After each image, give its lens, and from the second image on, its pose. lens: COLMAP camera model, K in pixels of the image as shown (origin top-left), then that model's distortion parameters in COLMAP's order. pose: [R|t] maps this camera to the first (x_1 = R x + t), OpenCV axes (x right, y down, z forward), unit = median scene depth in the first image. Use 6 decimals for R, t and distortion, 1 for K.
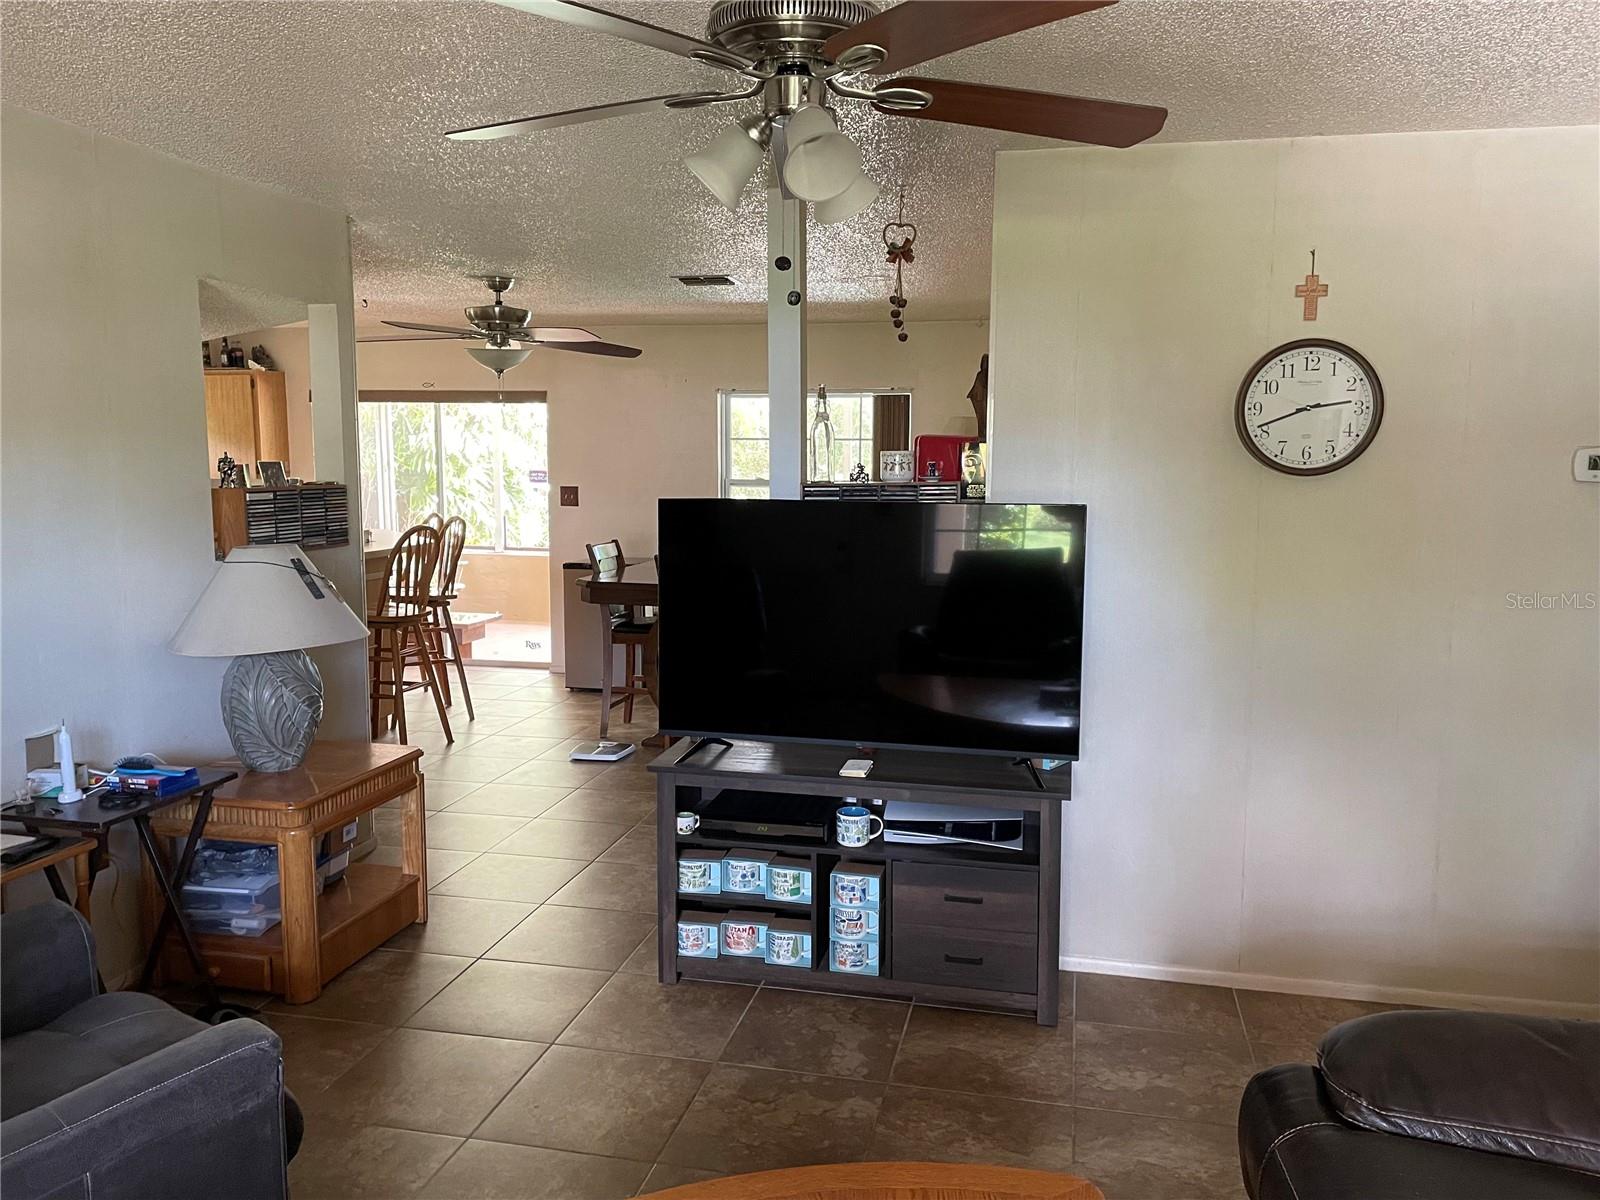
lens RADIAL K [[1226.0, 0, 798.2], [0, 1226.0, 598.2], [0, 0, 1]] dist [0.058367, -0.022633]
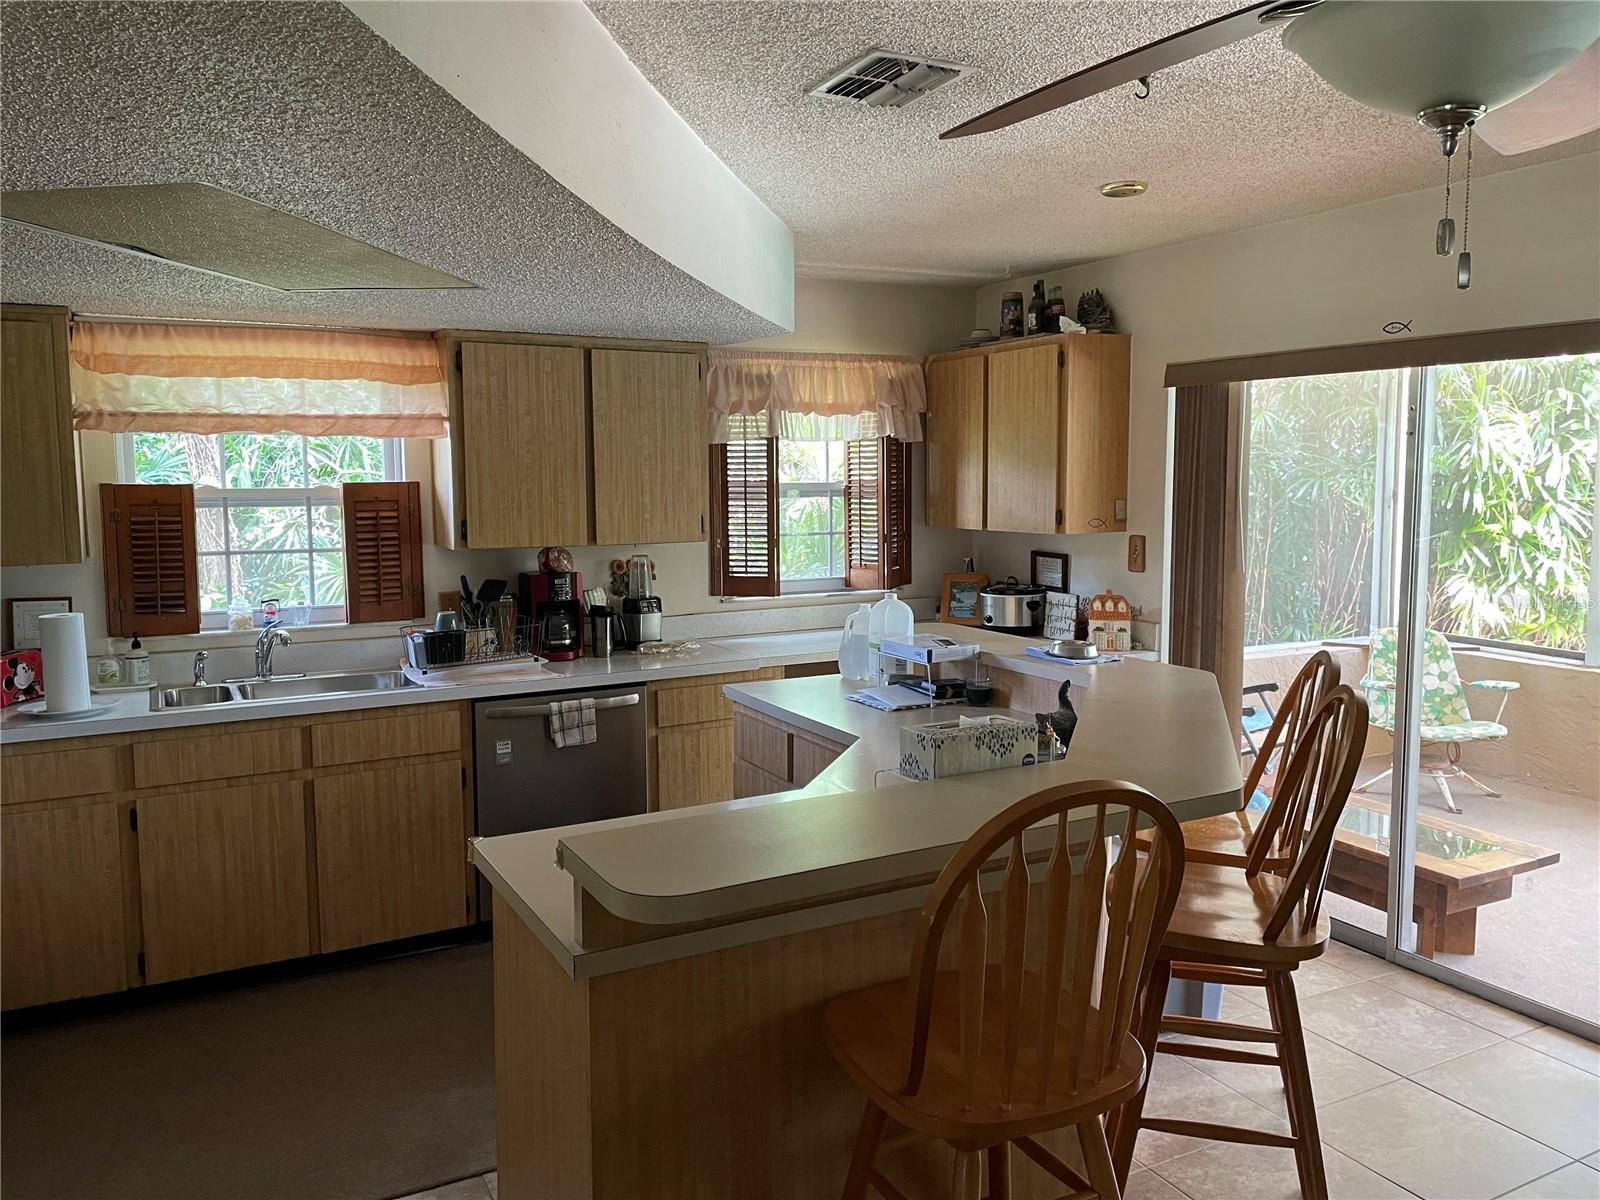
lens RADIAL K [[1226.0, 0, 801.3], [0, 1226.0, 602.1], [0, 0, 1]] dist [0.058367, -0.022633]
pose [[0.671718, 0.067362, -0.737738, -0.111944], [-0.074864, 0.996932, 0.022864, -0.070572], [0.737014, 0.039871, 0.674700, 0.553362]]
